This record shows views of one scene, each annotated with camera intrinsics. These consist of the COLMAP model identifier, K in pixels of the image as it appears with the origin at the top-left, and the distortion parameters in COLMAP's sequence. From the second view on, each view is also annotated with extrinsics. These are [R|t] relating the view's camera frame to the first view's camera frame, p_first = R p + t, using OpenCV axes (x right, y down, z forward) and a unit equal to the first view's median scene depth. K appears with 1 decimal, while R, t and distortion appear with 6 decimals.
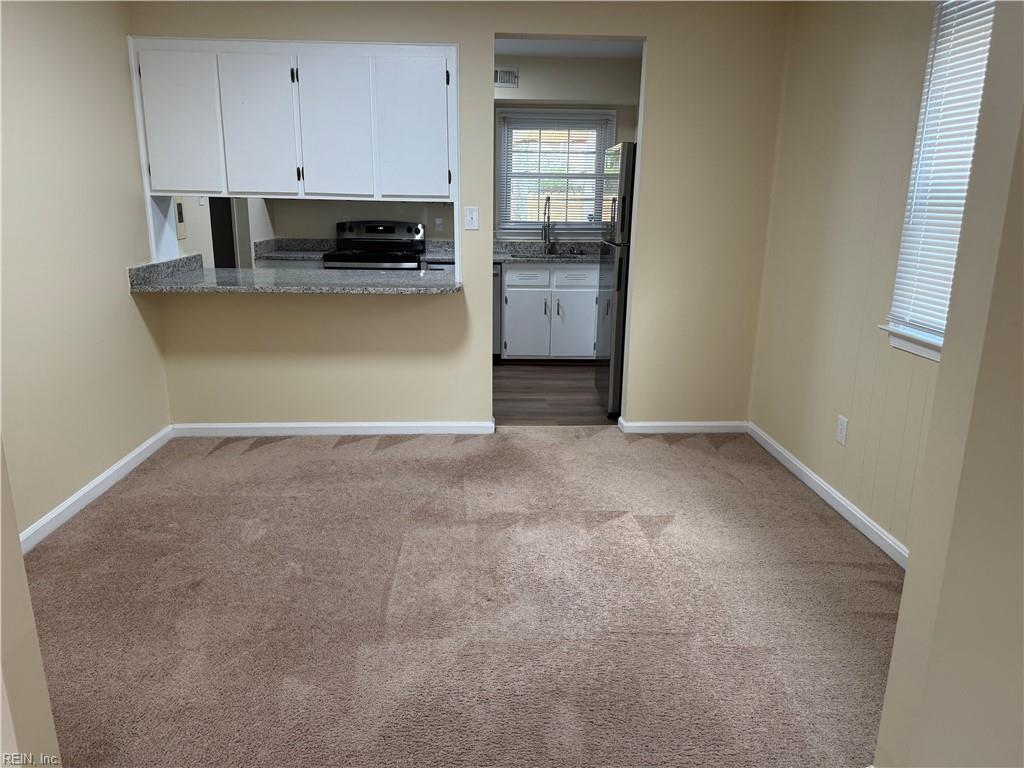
lens RADIAL K [[716.3, 0, 517.7], [0, 716.3, 381.4], [0, 0, 1]] dist [0.058805, -0.064934]
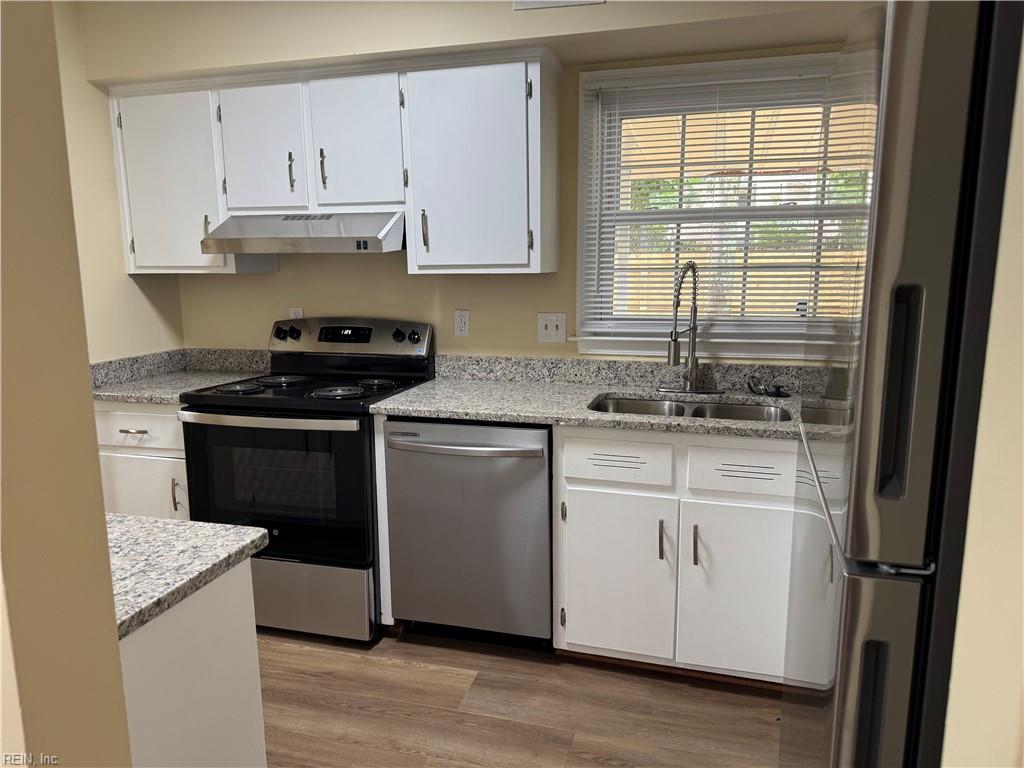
lens RADIAL K [[716.3, 0, 505.6], [0, 716.3, 380.3], [0, 0, 1]] dist [0.058805, -0.064934]
pose [[0.940093, 0.032931, -0.339324, 0.134368], [-0.061349, 0.995417, -0.073363, -0.236126], [0.335353, 0.089785, 0.937804, 0.902178]]
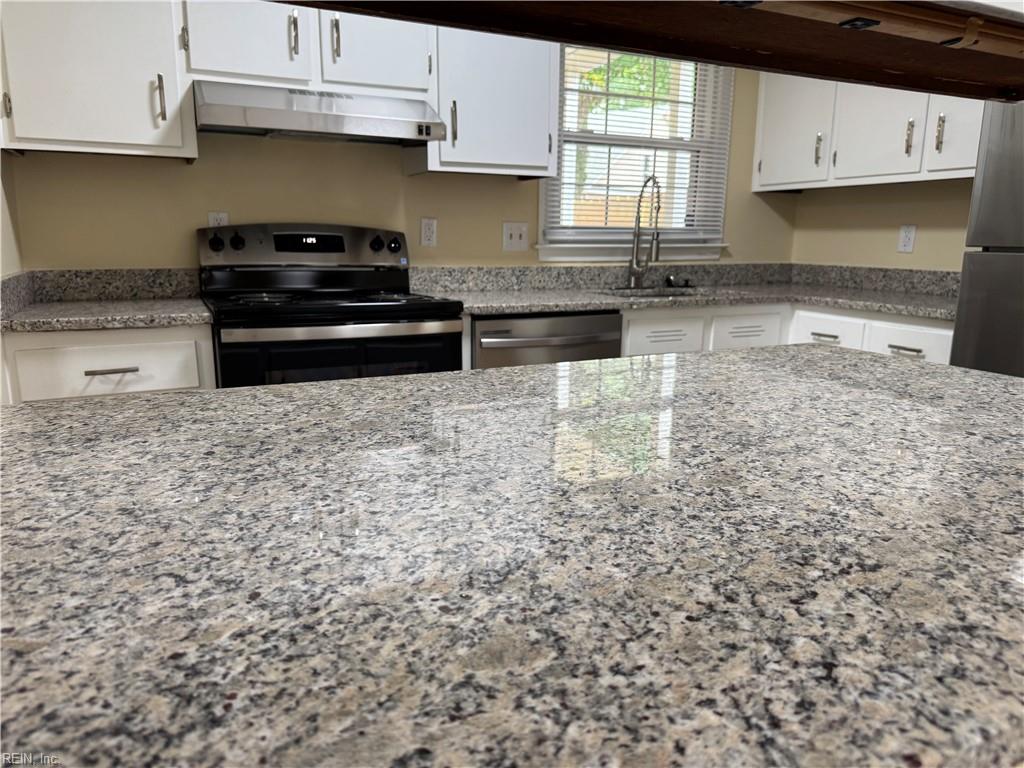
lens RADIAL K [[752.7, 0, 513.0], [0, 752.7, 384.6], [0, 0, 1]] dist [0.023278, -0.018987]
pose [[0.930161, -0.076443, 0.359106, -0.389592], [0.095033, 0.994880, -0.034378, -0.161411], [-0.354639, 0.066104, 0.932664, 0.869183]]
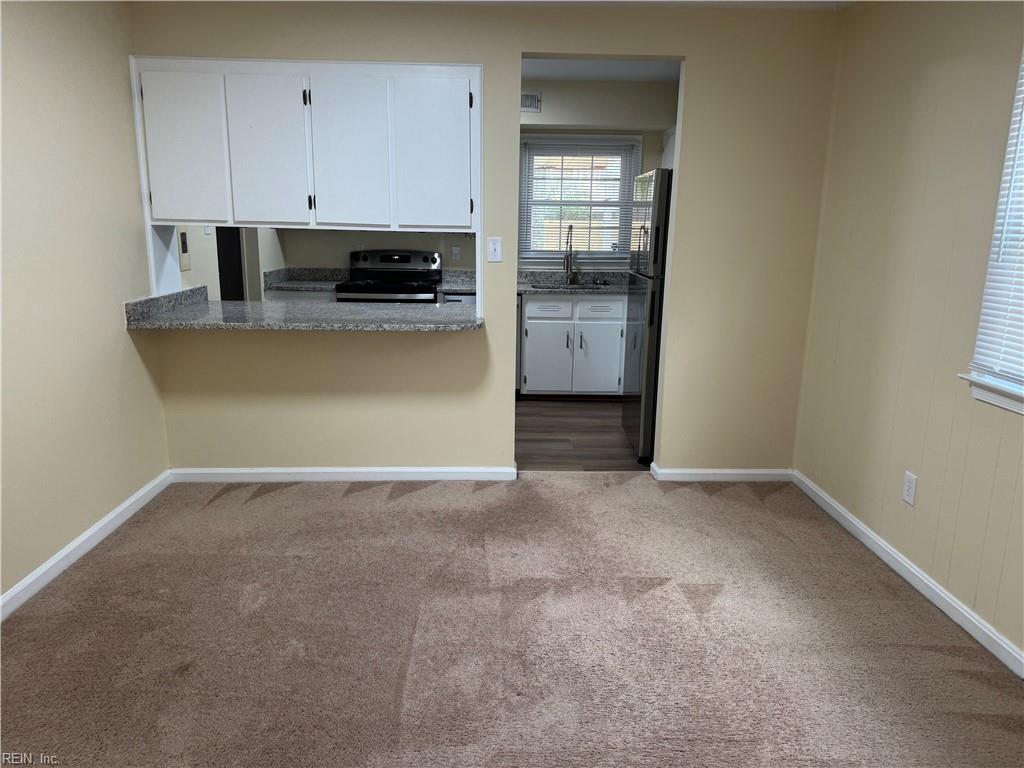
lens RADIAL K [[716.3, 0, 517.8], [0, 716.3, 383.3], [0, 0, 1]] dist [0.058805, -0.064934]
pose [[0.999870, 0.005521, -0.015154, -0.019254], [-0.005983, 0.999514, -0.030583, -0.026069], [0.014977, 0.030670, 0.999417, 0.077919]]
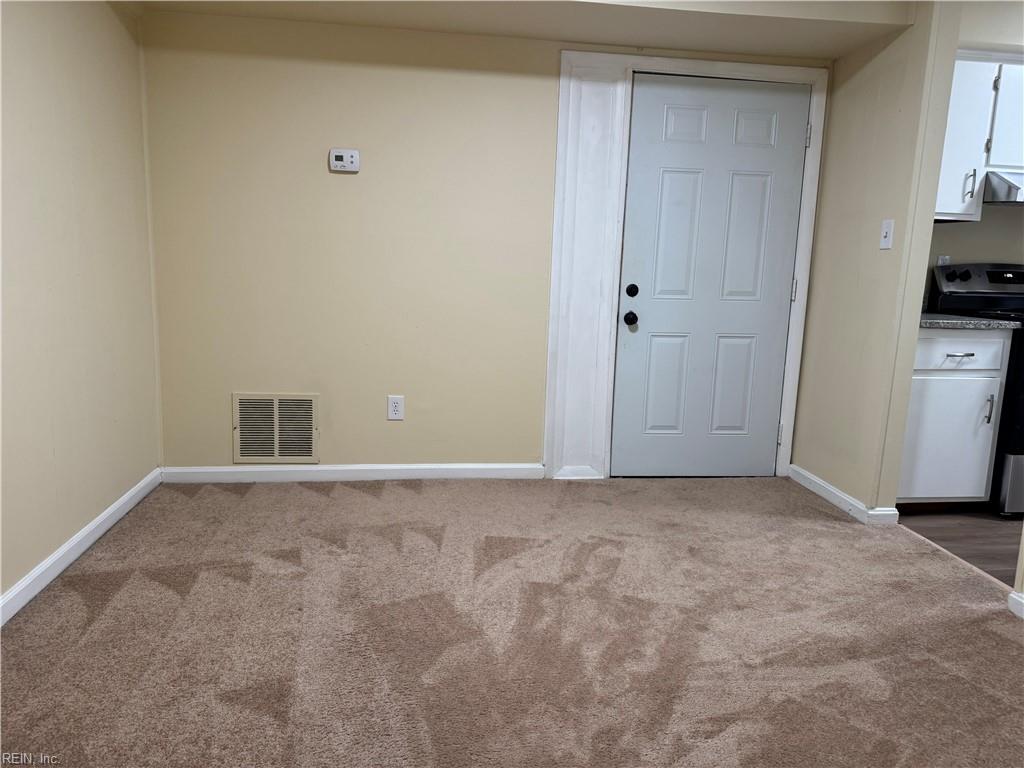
lens RADIAL K [[716.3, 0, 510.3], [0, 716.3, 389.2], [0, 0, 1]] dist [0.058805, -0.064934]
pose [[0.998485, 0.003001, 0.054934, -1.014771], [0.000790, 0.997627, -0.068843, -0.120517], [-0.055011, 0.068782, 0.996114, 0.671775]]
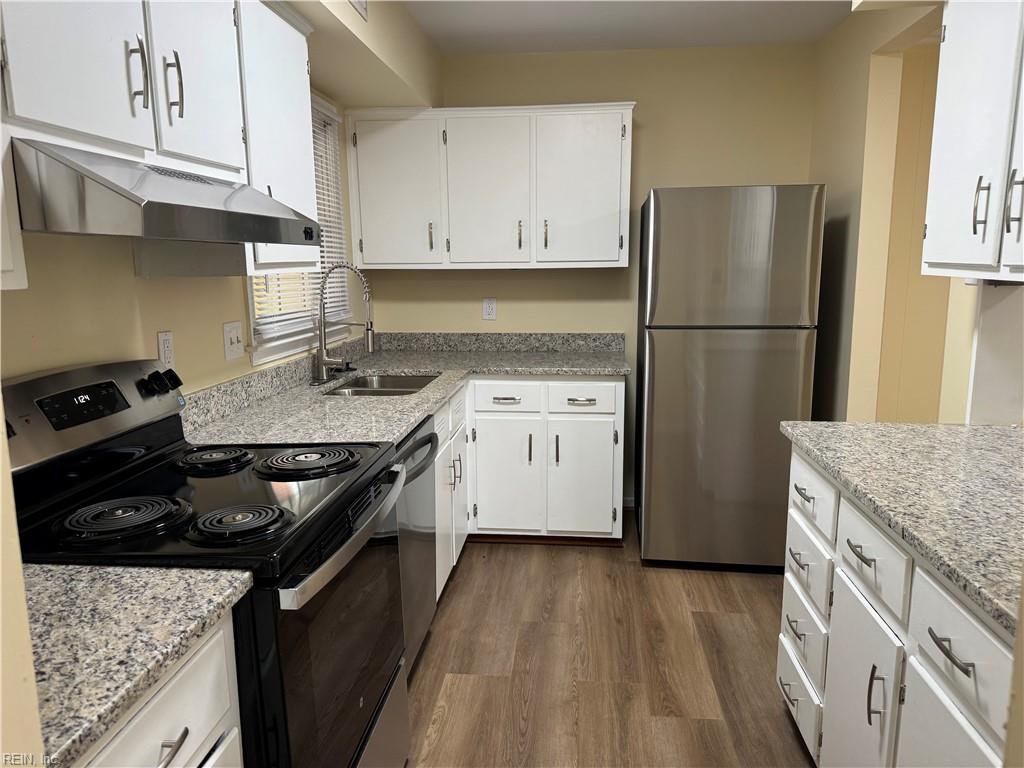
lens RADIAL K [[716.3, 0, 514.2], [0, 716.3, 384.0], [0, 0, 1]] dist [0.058805, -0.064934]
pose [[0.162286, -0.185391, 0.969172, -0.650901], [0.253537, 0.957050, 0.140617, -0.340984], [-0.953615, 0.222901, 0.202320, 1.274377]]
